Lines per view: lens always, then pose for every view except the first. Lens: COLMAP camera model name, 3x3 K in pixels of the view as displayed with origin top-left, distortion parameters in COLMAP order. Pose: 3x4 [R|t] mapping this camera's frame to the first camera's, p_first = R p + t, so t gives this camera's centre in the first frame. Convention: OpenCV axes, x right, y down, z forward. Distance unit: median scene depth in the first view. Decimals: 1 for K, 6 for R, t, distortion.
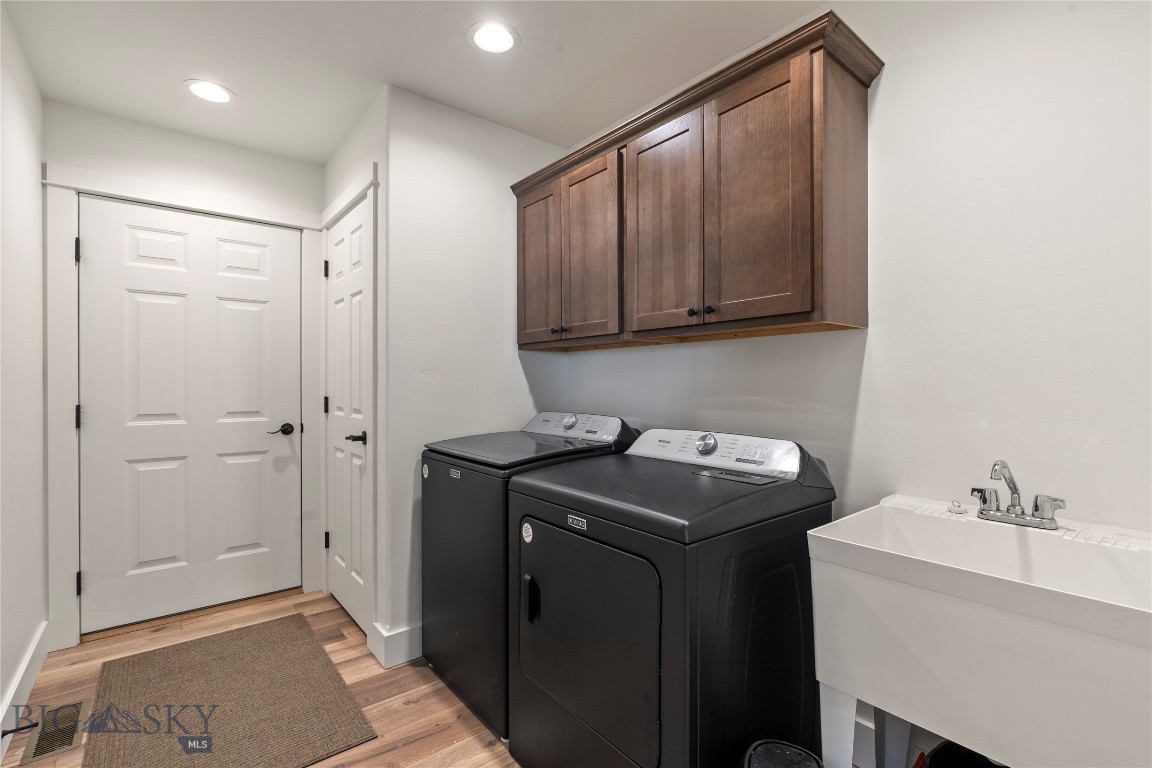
lens RADIAL K [[527.5, 0, 579.7], [0, 527.5, 379.5], [0, 0, 1]] dist [-0.002753, -0.000130]
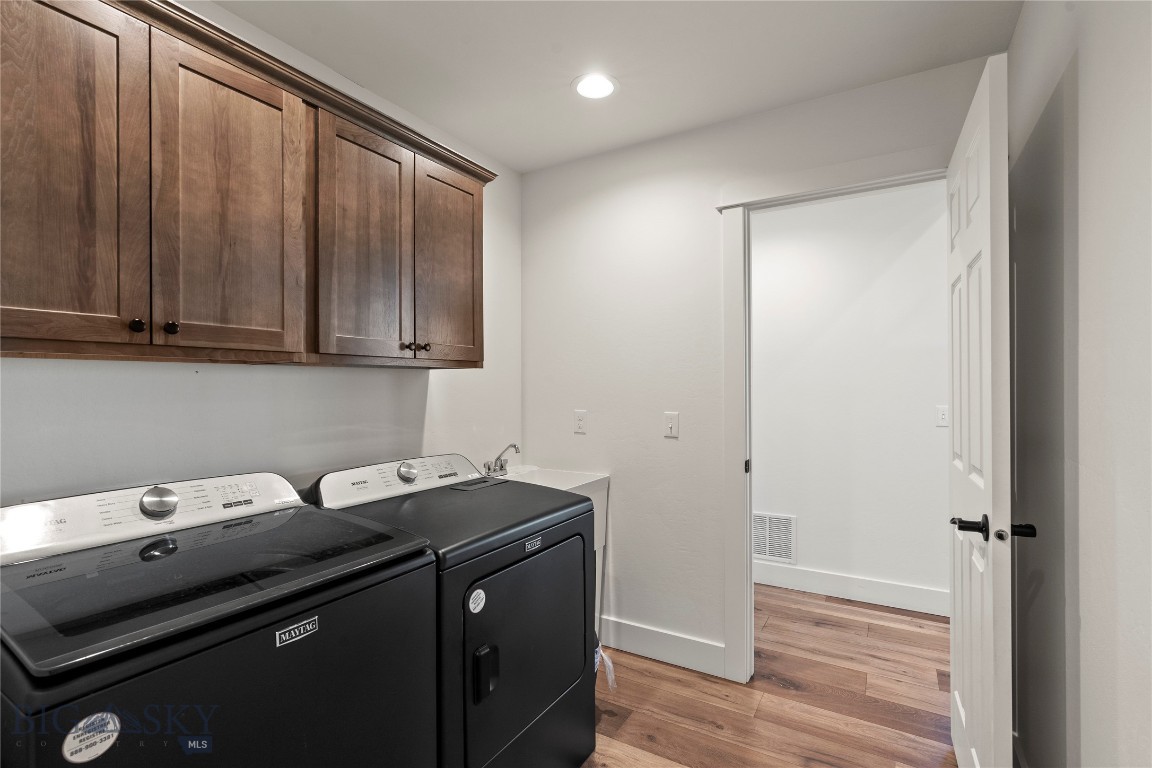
lens RADIAL K [[527.5, 0, 579.0], [0, 527.5, 387.2], [0, 0, 1]] dist [-0.002753, -0.000130]
pose [[-0.348069, 0.000534, 0.937469, -0.738497], [-0.001788, 0.999998, -0.001233, -0.039656], [-0.937467, -0.002105, -0.348067, 0.889378]]
